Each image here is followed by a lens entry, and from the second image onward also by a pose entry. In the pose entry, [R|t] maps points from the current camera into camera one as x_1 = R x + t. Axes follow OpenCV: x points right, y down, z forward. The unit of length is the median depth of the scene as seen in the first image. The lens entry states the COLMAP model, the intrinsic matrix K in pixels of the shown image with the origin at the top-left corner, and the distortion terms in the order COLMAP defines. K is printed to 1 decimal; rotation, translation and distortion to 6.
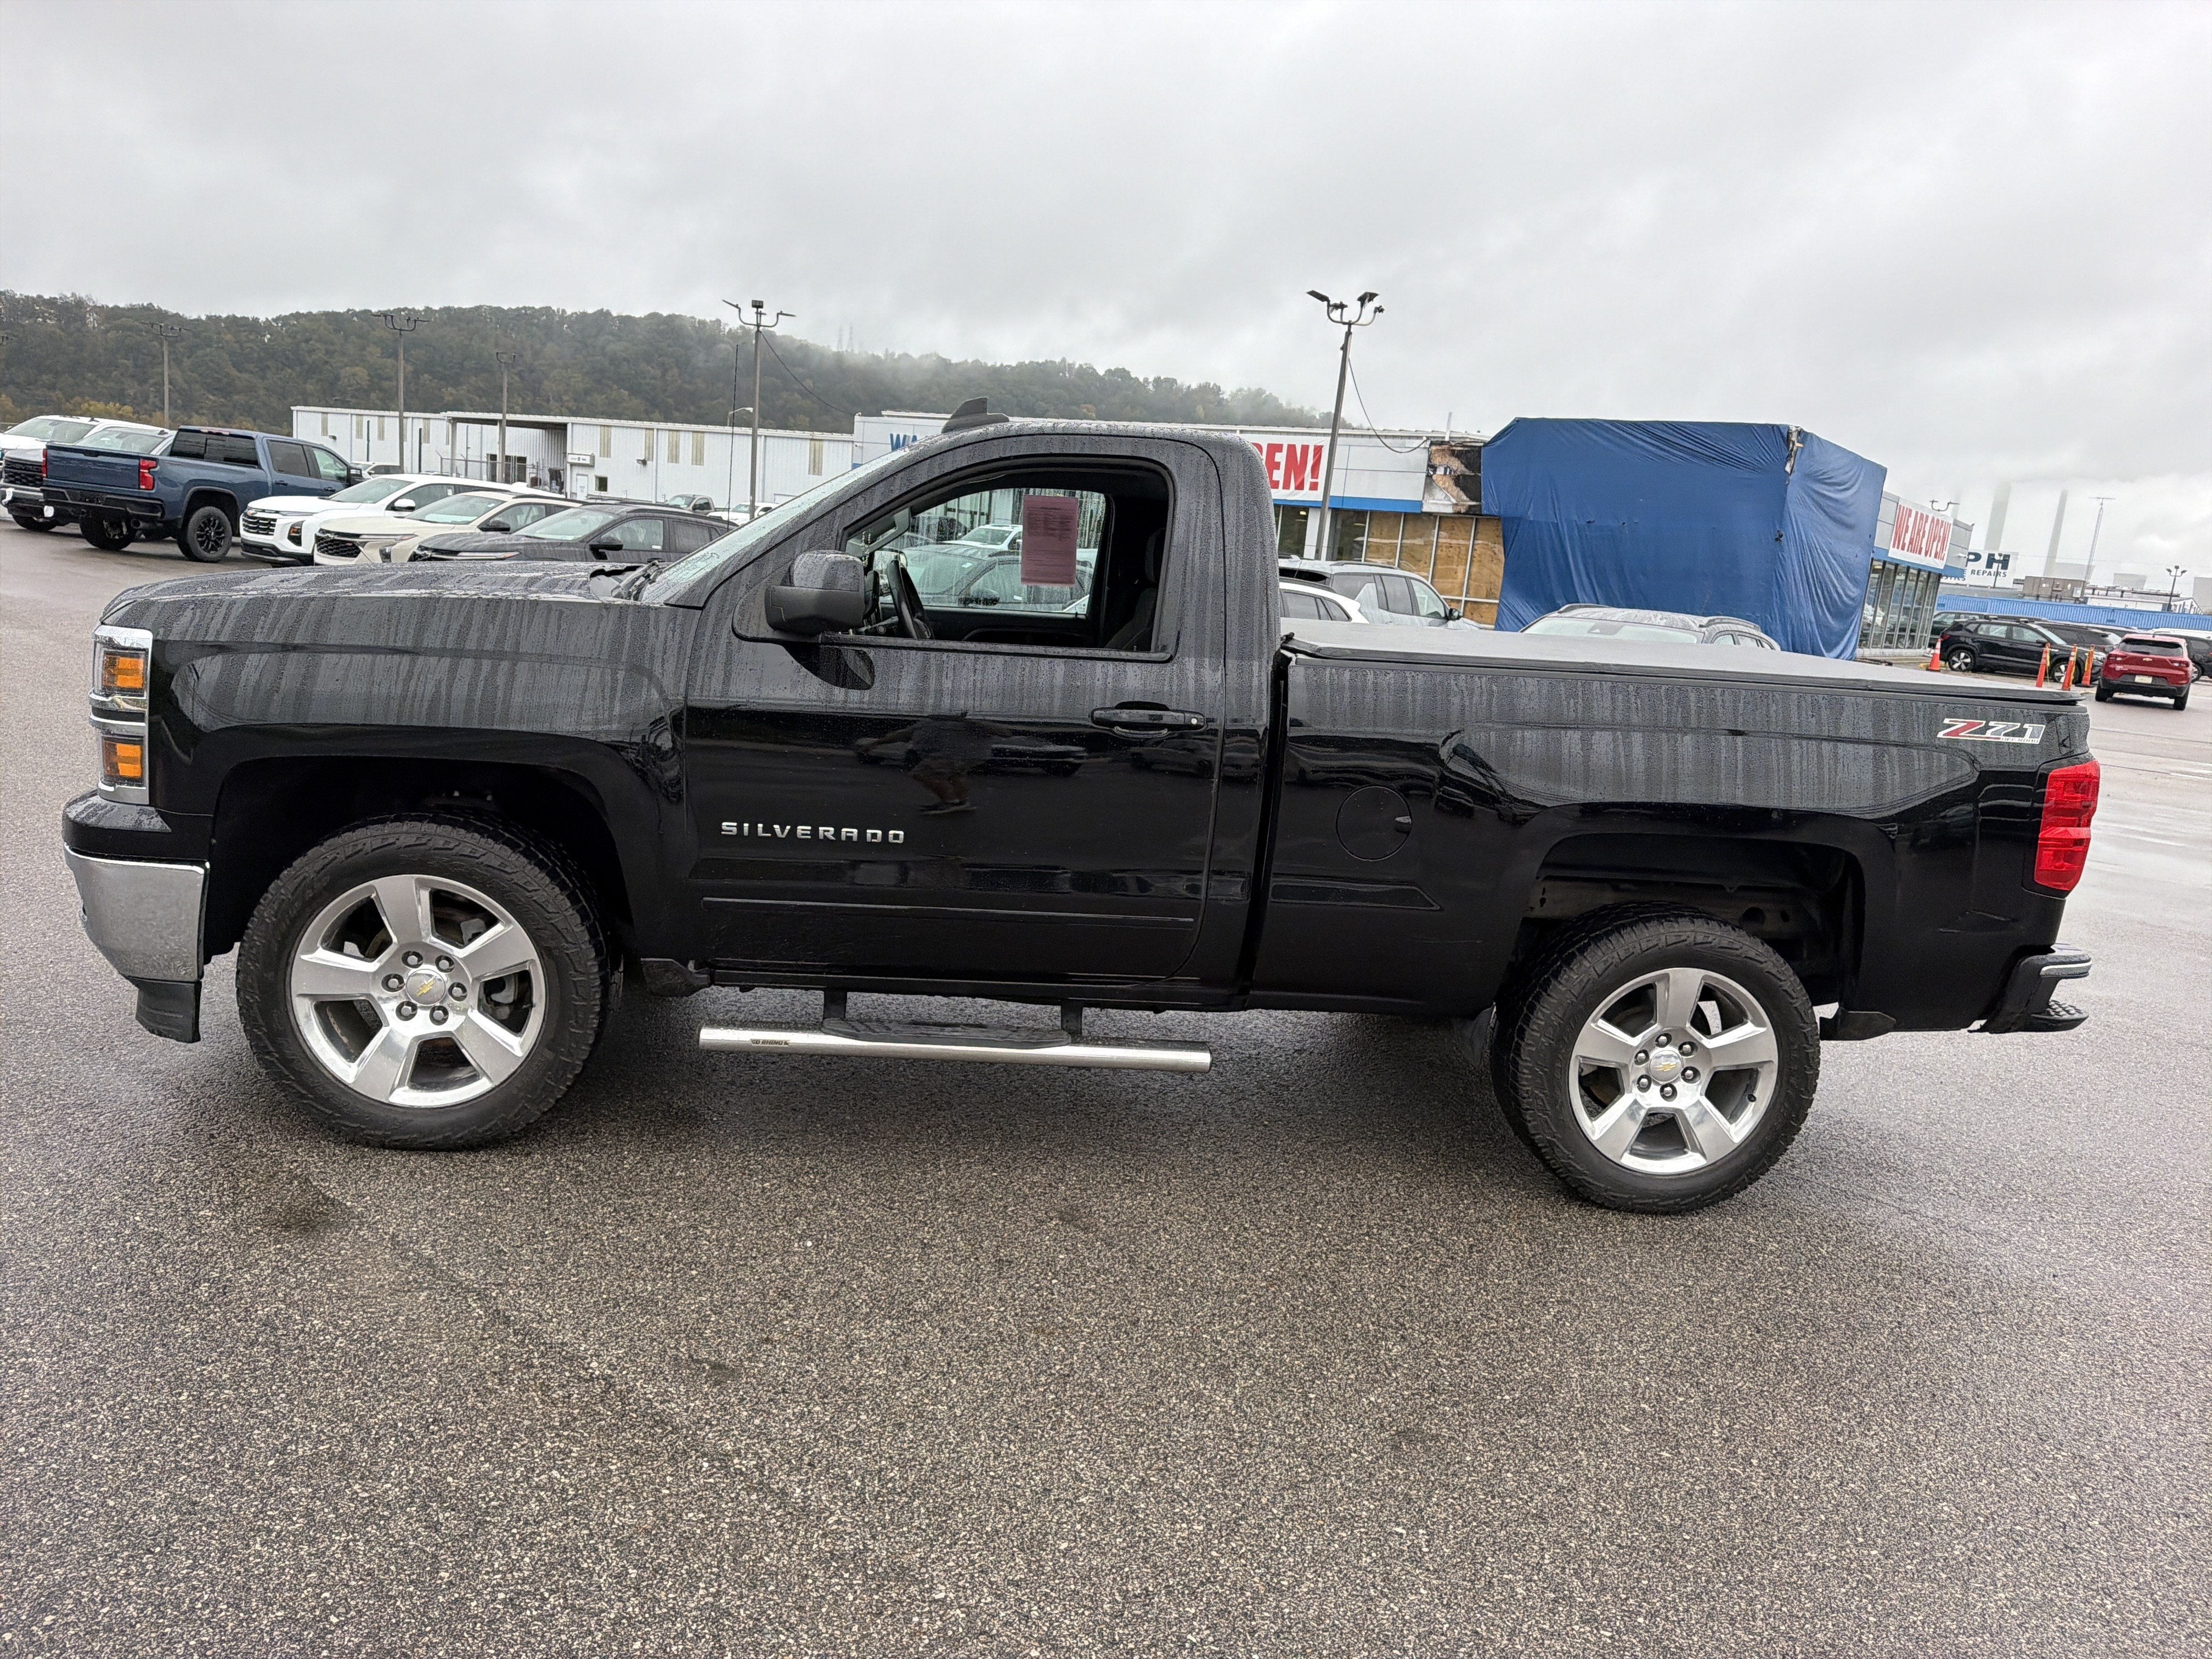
lens RADIAL K [[1534.6, 0, 1119.7], [0, 1534.6, 840.8], [0, 0, 1]] dist [0.021958, -0.034256]
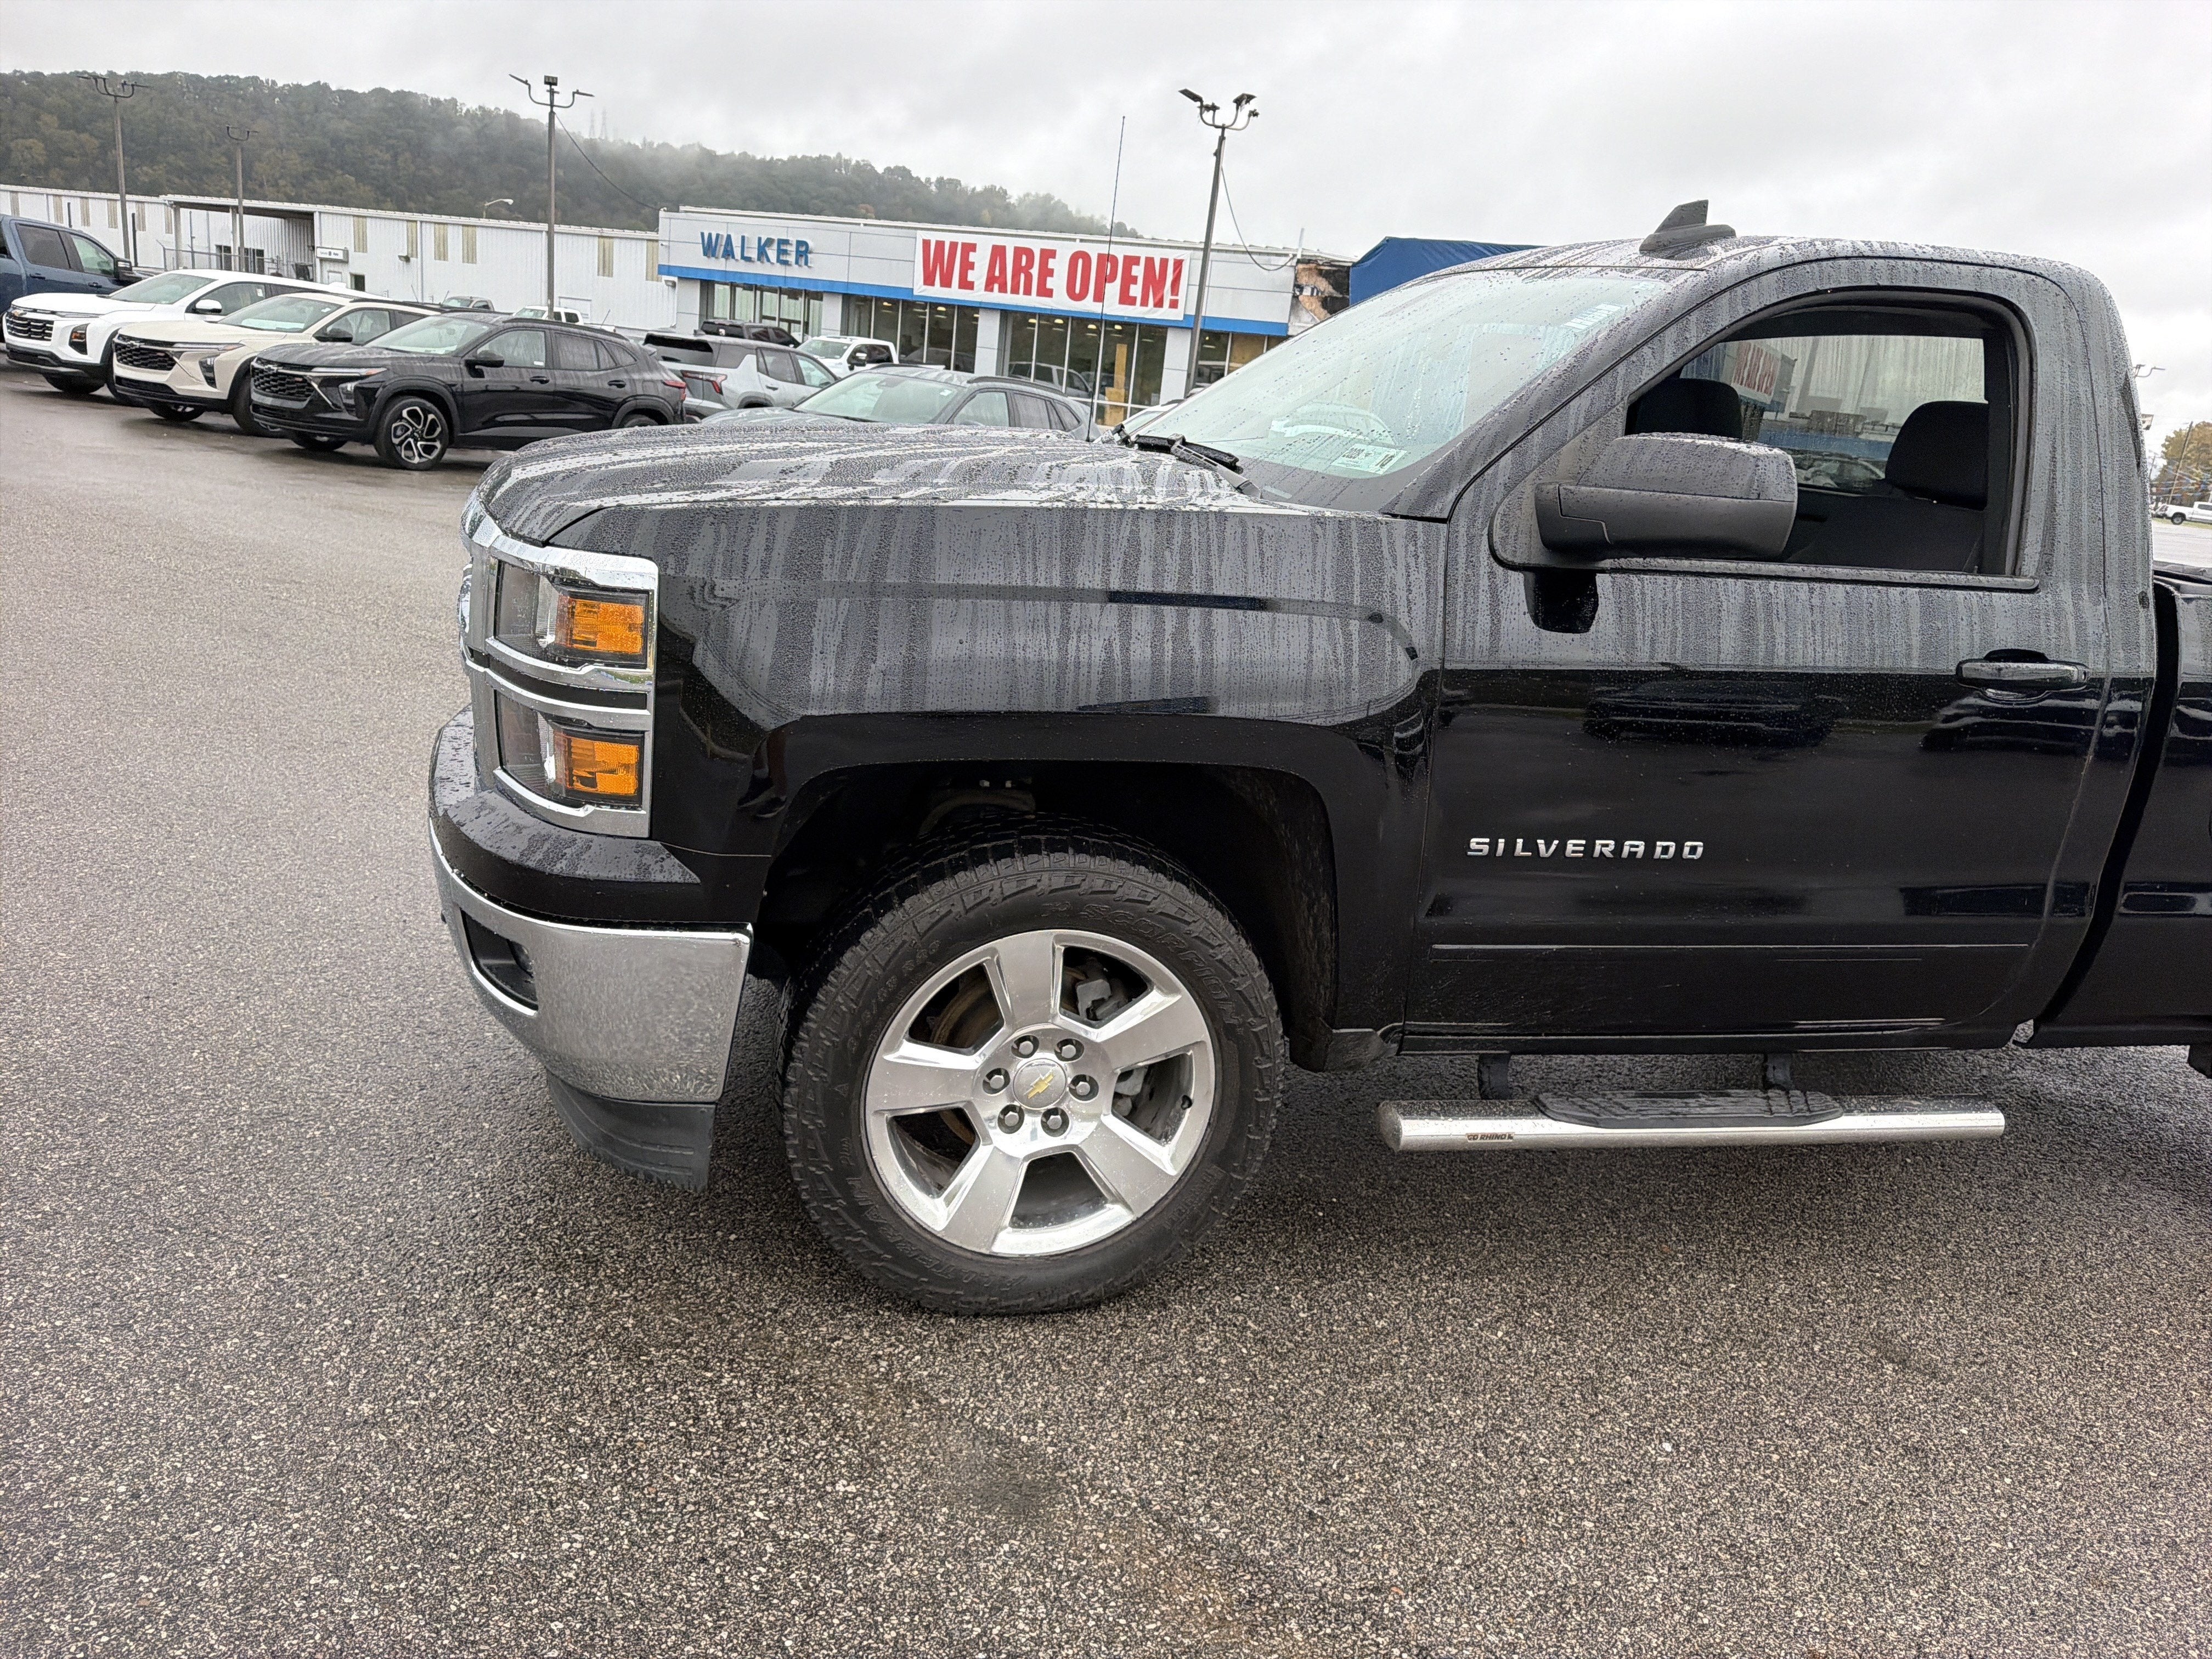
lens RADIAL K [[1549.5, 0, 1114.6], [0, 1549.5, 844.9], [0, 0, 1]] dist [0.020880, -0.028210]
pose [[0.992315, -0.019783, 0.122149, -0.151209], [0.006158, 0.993809, 0.110929, -0.026312], [-0.123587, -0.109324, 0.986293, 0.099692]]
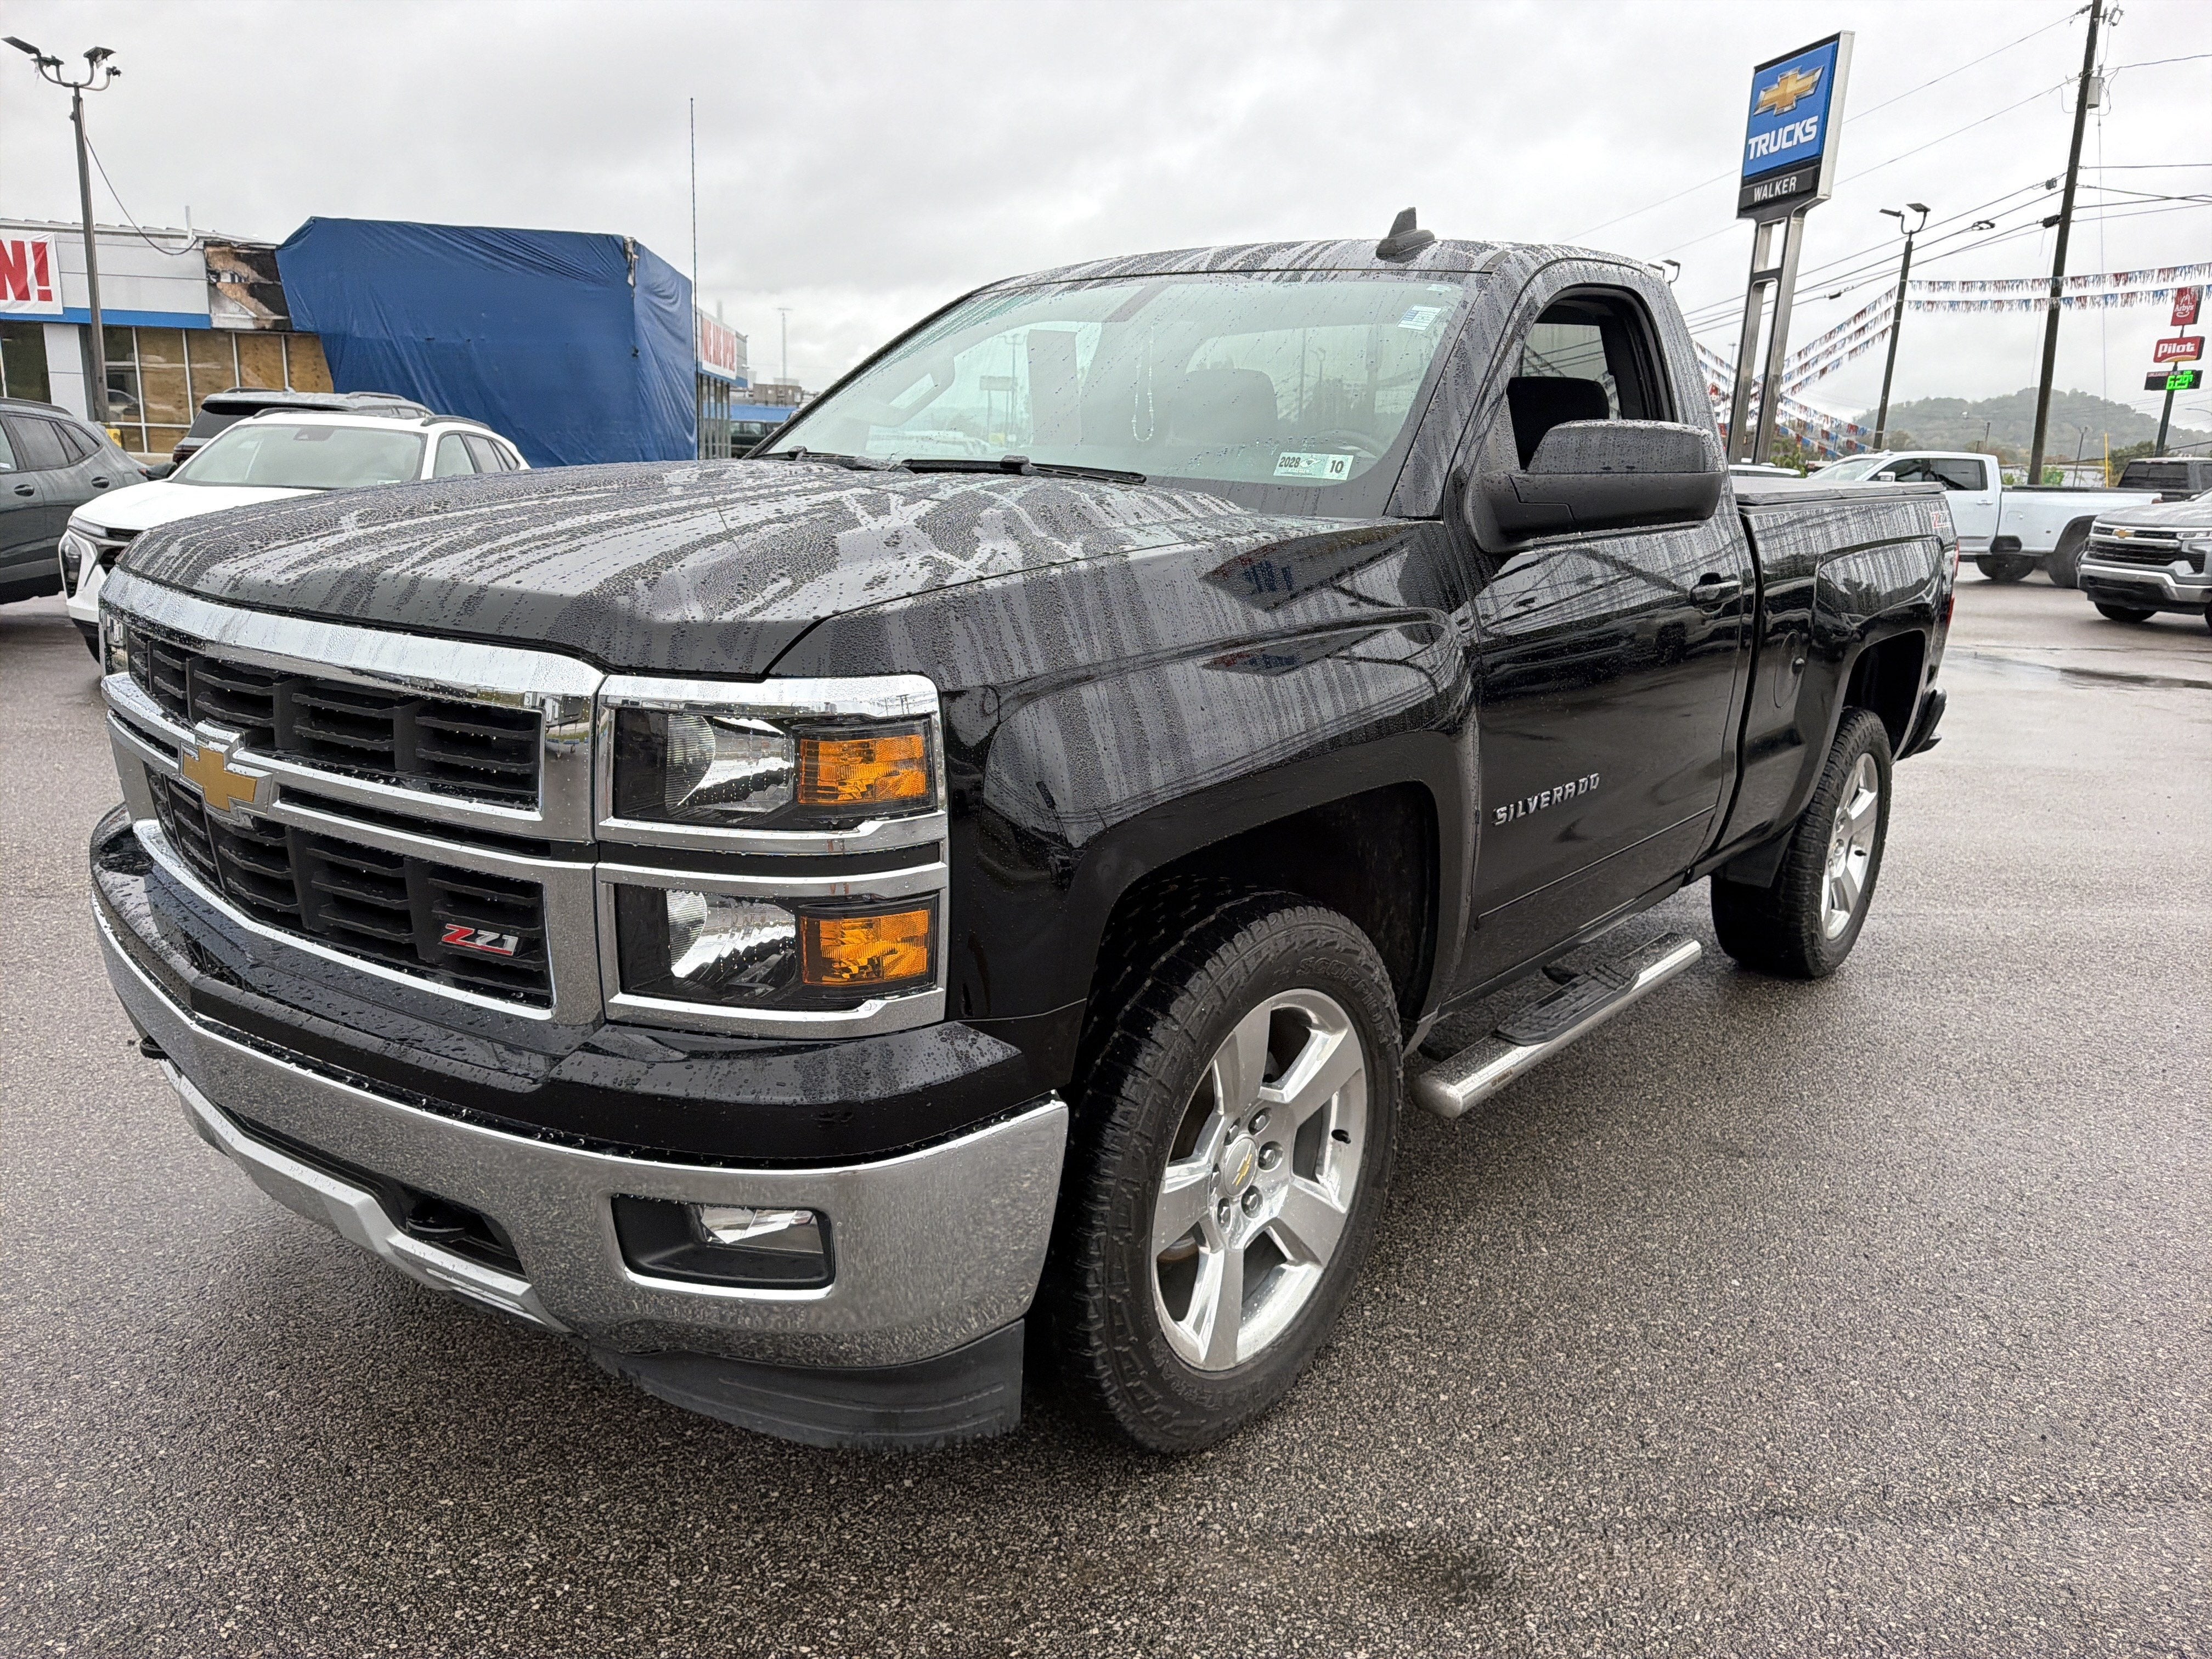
lens RADIAL K [[1532.9, 0, 1106.0], [0, 1532.9, 829.5], [0, 0, 1]] dist [0.020413, -0.013536]
pose [[0.724426, -0.224282, 0.651847, -0.264638], [0.153266, 0.974328, 0.164907, -0.046304], [-0.672098, -0.019557, 0.740204, 0.173339]]
